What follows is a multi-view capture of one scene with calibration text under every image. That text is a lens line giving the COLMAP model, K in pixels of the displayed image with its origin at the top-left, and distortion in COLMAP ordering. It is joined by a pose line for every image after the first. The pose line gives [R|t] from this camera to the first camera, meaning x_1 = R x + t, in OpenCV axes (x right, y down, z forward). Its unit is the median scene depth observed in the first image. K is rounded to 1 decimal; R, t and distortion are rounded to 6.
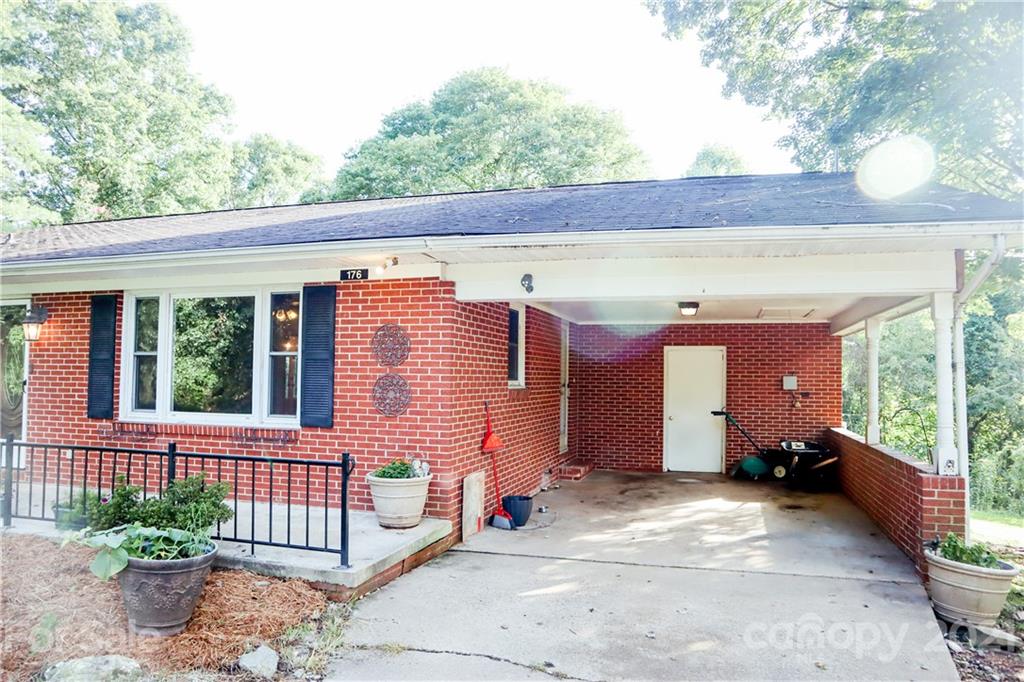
lens RADIAL K [[714.0, 0, 512.0], [0, 714.0, 341.0], [0, 0, 1]] dist [-0.124276, 0.082431]
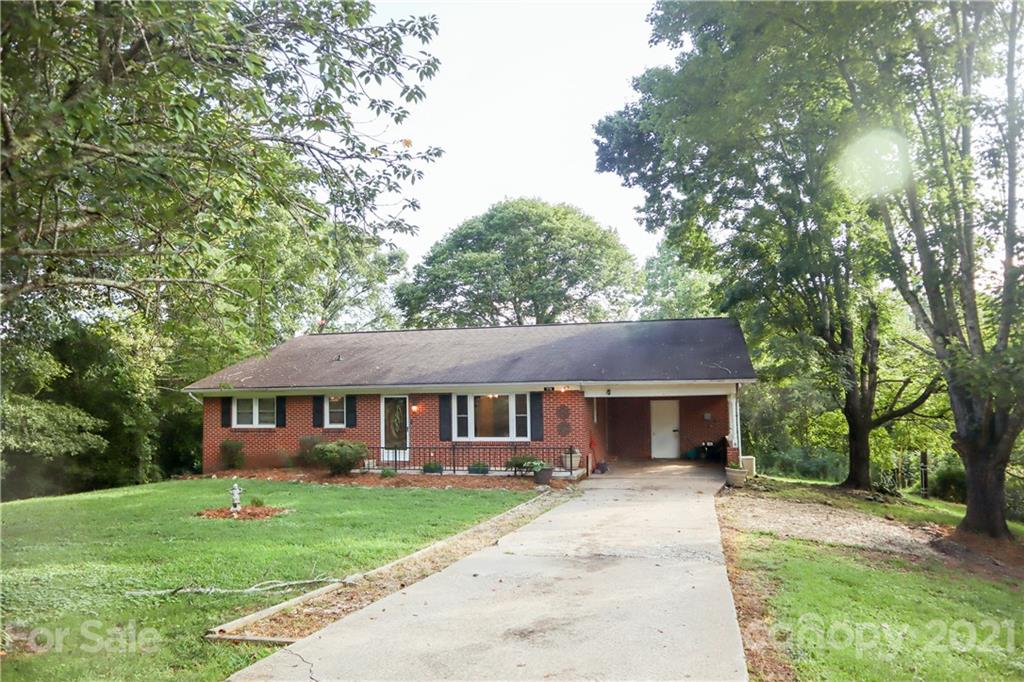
lens RADIAL K [[714.0, 0, 512.0], [0, 714.0, 341.0], [0, 0, 1]] dist [-0.124276, 0.082431]
pose [[0.999316, -0.024689, 0.027532, -0.412888], [0.025478, 0.999264, -0.028666, -0.192922], [-0.026804, 0.029348, 0.999210, -1.822202]]
